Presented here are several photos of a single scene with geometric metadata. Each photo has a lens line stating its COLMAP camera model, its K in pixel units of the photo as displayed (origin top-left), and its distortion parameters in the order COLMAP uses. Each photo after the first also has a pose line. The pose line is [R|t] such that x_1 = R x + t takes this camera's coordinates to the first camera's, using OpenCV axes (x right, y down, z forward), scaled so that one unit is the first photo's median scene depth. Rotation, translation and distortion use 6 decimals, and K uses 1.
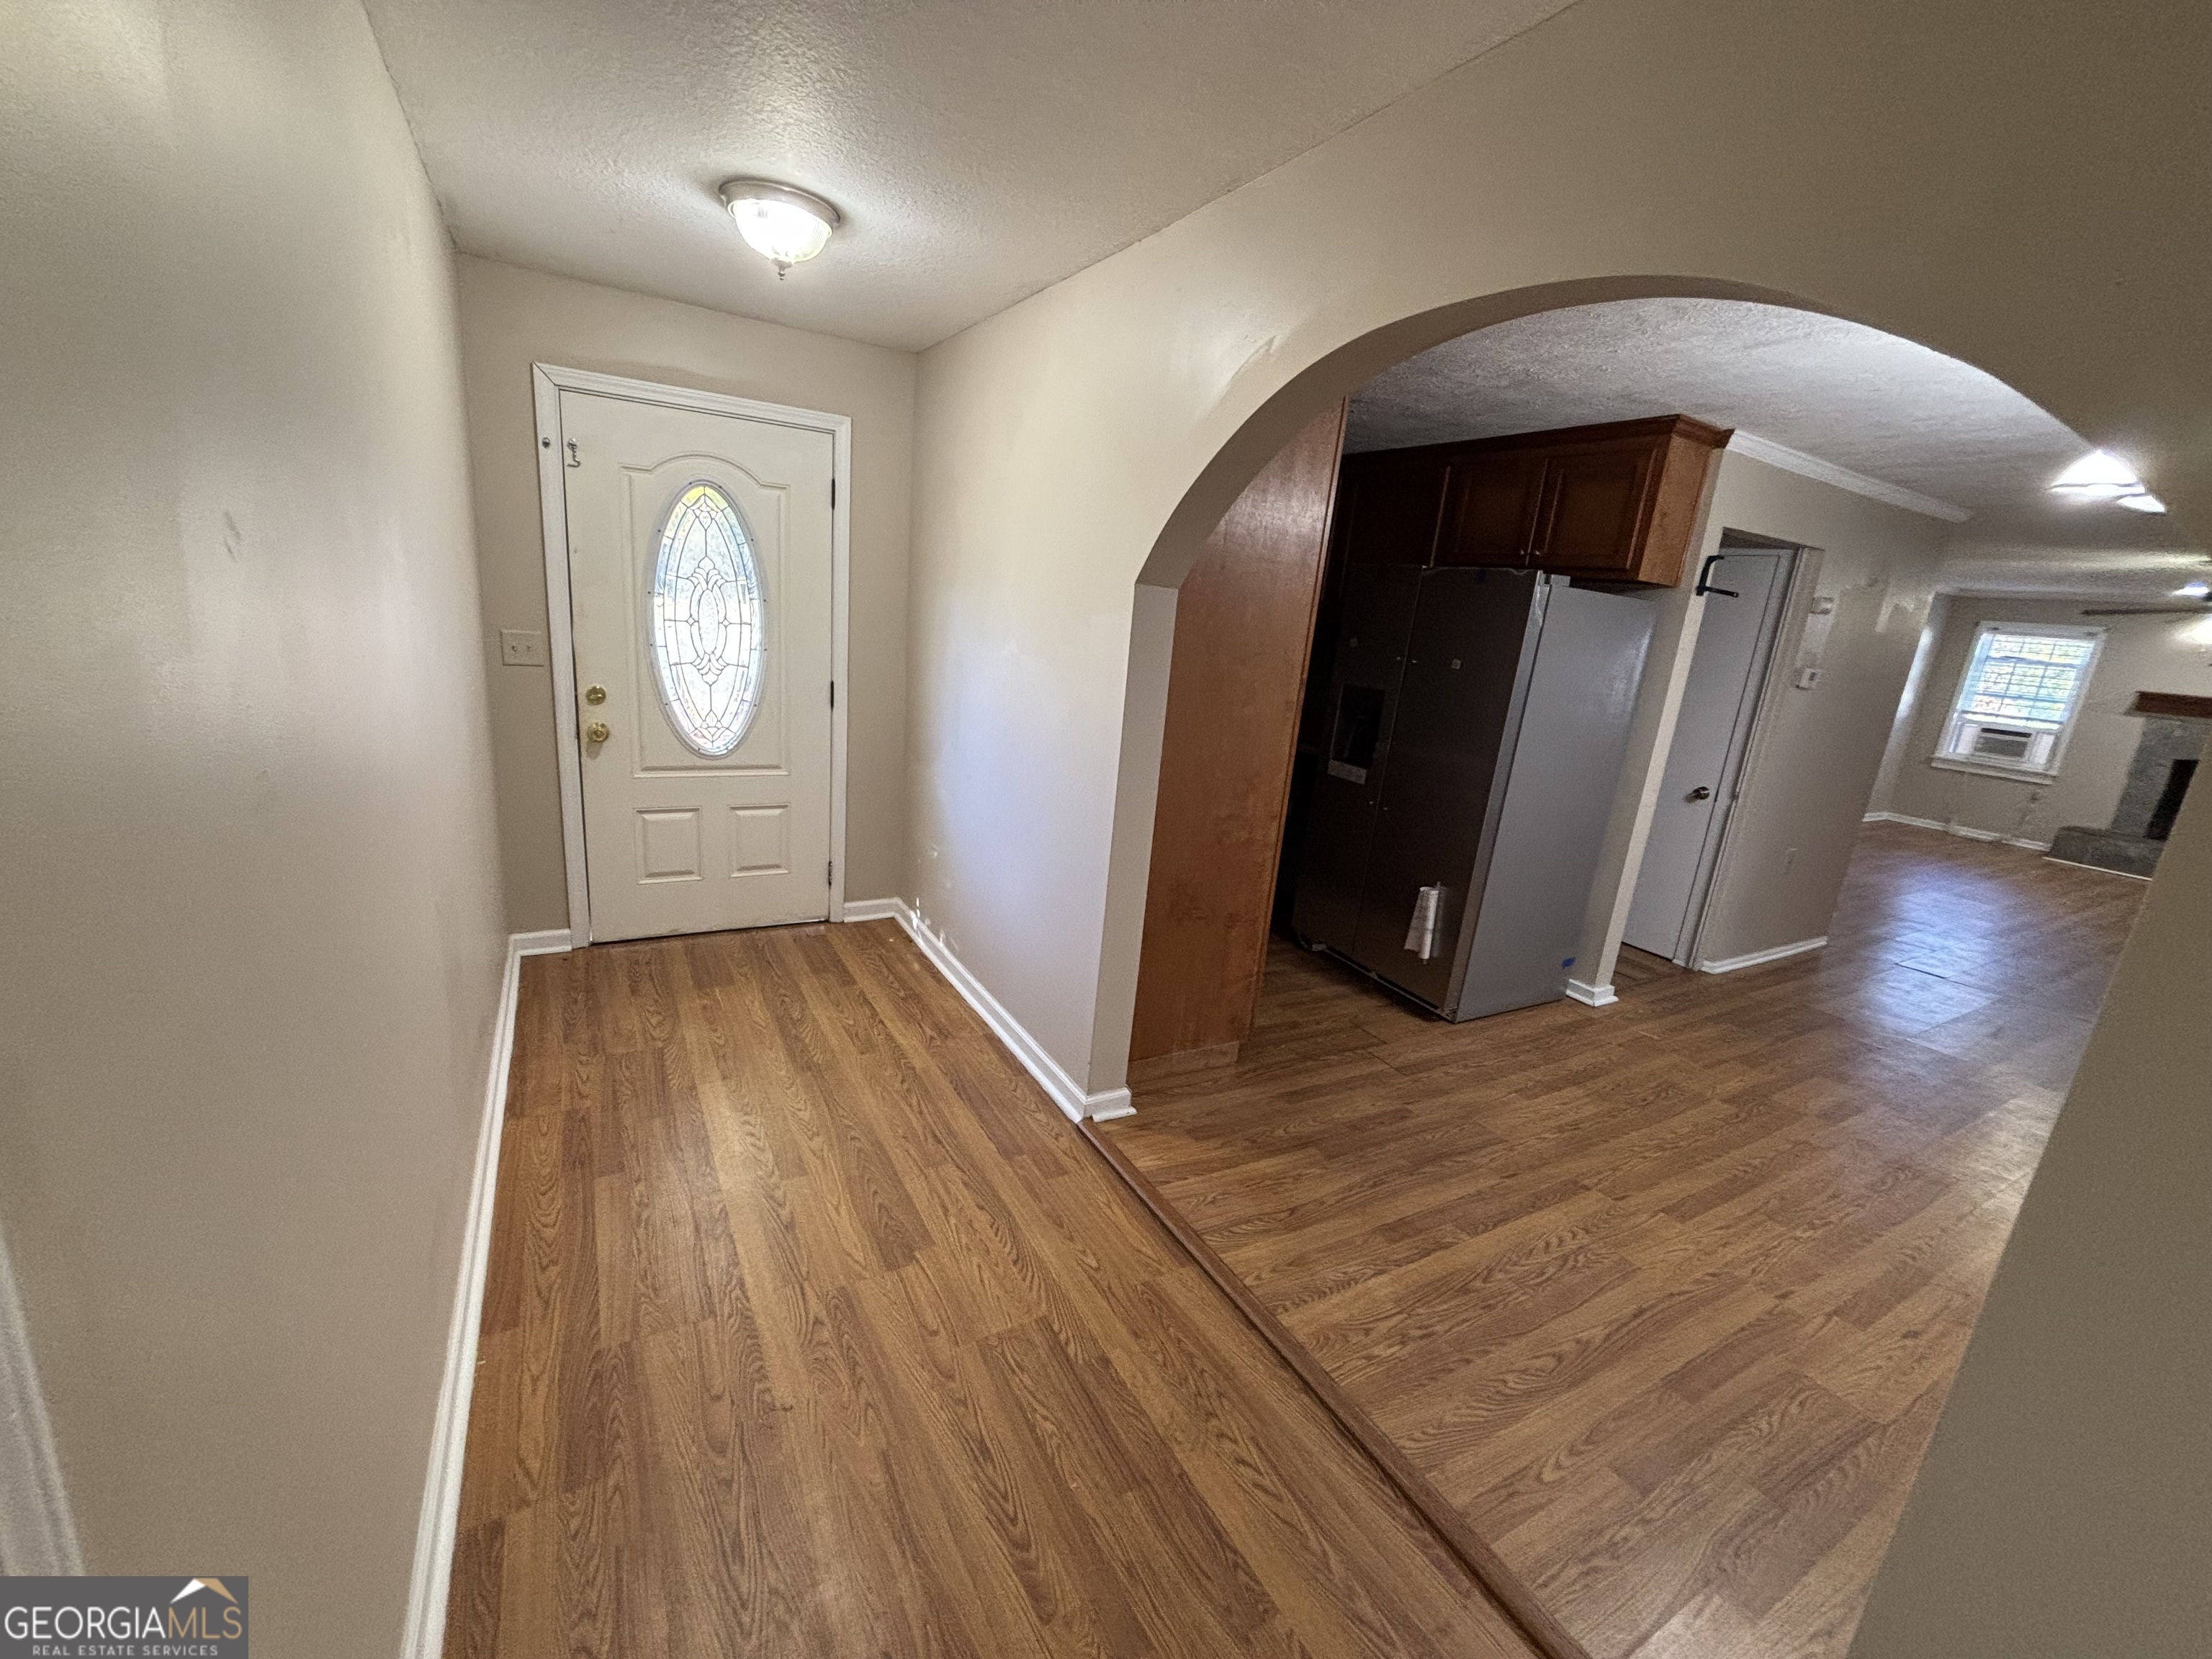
lens RADIAL K [[896.3, 0, 1113.1], [0, 896.3, 828.0], [0, 0, 1]] dist [-0.001478, 0.002638]
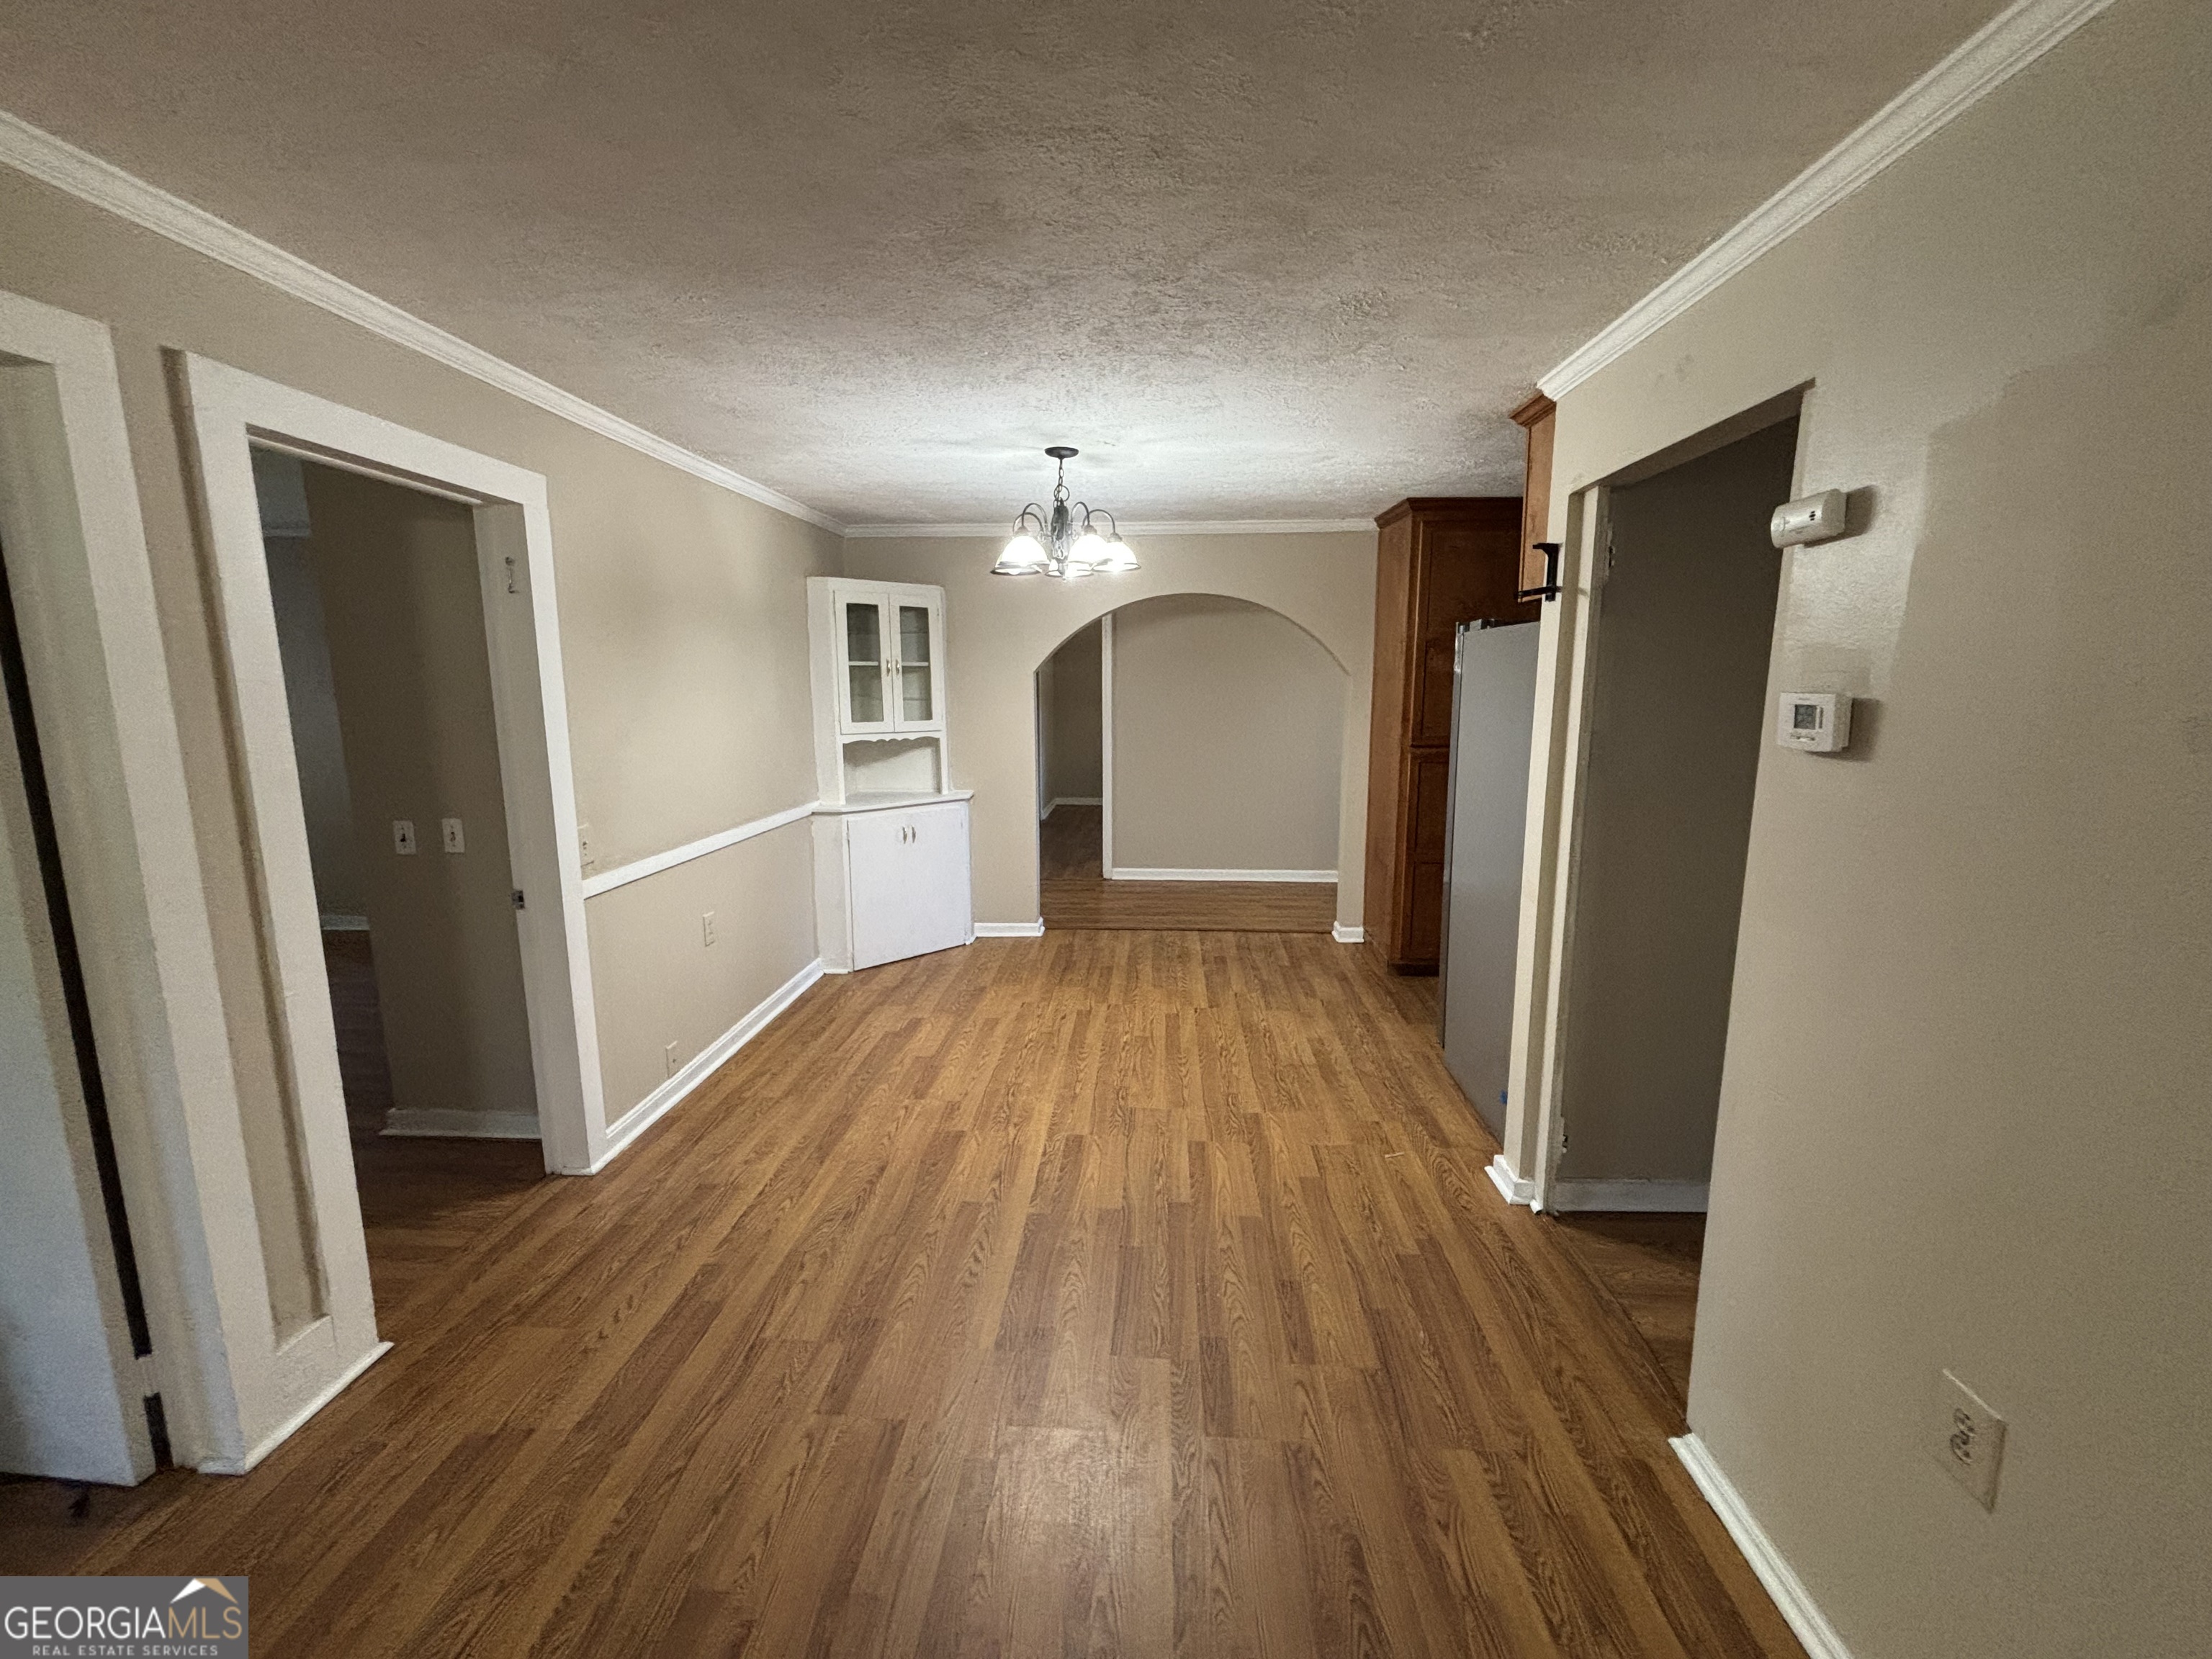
lens RADIAL K [[896.3, 0, 1112.8], [0, 896.3, 821.9], [0, 0, 1]] dist [-0.001478, 0.002638]
pose [[-0.555561, 0.034577, -0.830756, 1.746434], [-0.250907, 0.945587, 0.207149, -0.190907], [0.792715, 0.323526, -0.516656, 1.404455]]
